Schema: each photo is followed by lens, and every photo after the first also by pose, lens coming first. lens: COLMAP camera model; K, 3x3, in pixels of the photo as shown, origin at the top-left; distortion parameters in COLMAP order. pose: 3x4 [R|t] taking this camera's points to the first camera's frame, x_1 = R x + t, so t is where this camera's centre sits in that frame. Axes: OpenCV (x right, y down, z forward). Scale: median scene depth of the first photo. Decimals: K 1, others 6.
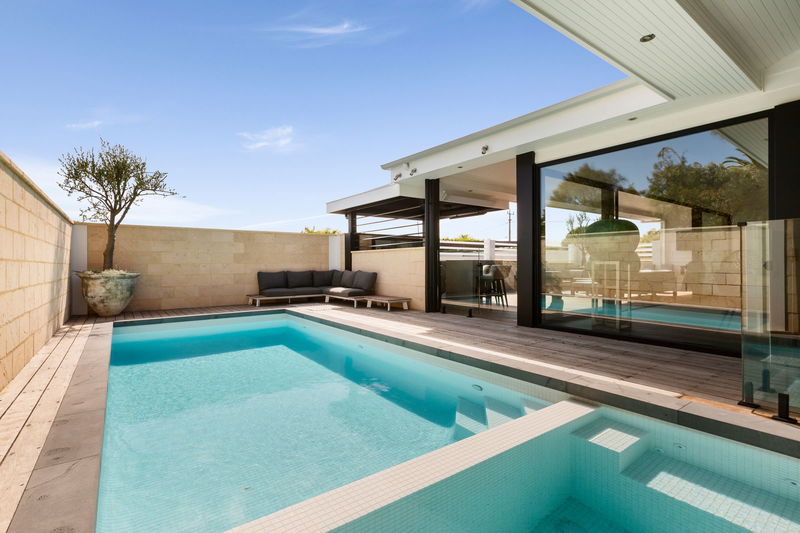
lens RADIAL K [[386.0, 0, 399.9], [0, 386.0, 264.4], [0, 0, 1]] dist [-0.001617, -0.000581]
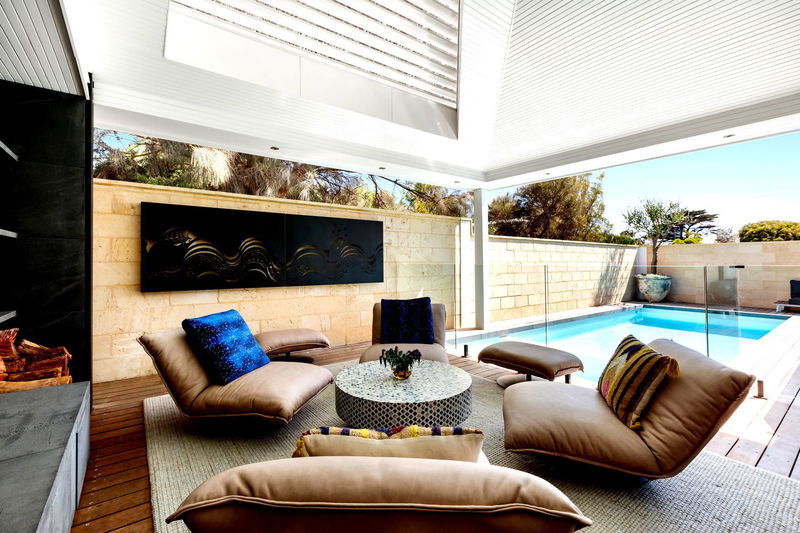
lens RADIAL K [[352.3, 0, 398.0], [0, 352.3, 263.2], [0, 0, 1]] dist [0.002574, -0.000122]
pose [[0.007526, 0.004582, -0.999961, 0.654497], [-0.000568, 0.999989, 0.004578, -0.033491], [0.999972, 0.000534, 0.007528, -0.092126]]
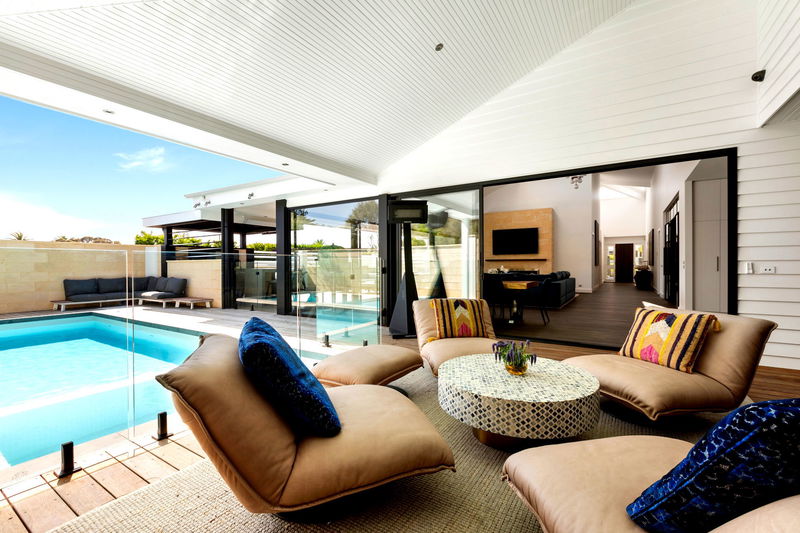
lens RADIAL K [[352.3, 0, 398.7], [0, 352.3, 266.0], [0, 0, 1]] dist [0.002574, -0.000122]
pose [[0.933436, -0.001623, 0.358739, 0.176701], [0.002239, 0.999997, -0.001301, -0.017420], [-0.358736, 0.002018, 0.933437, -0.306112]]
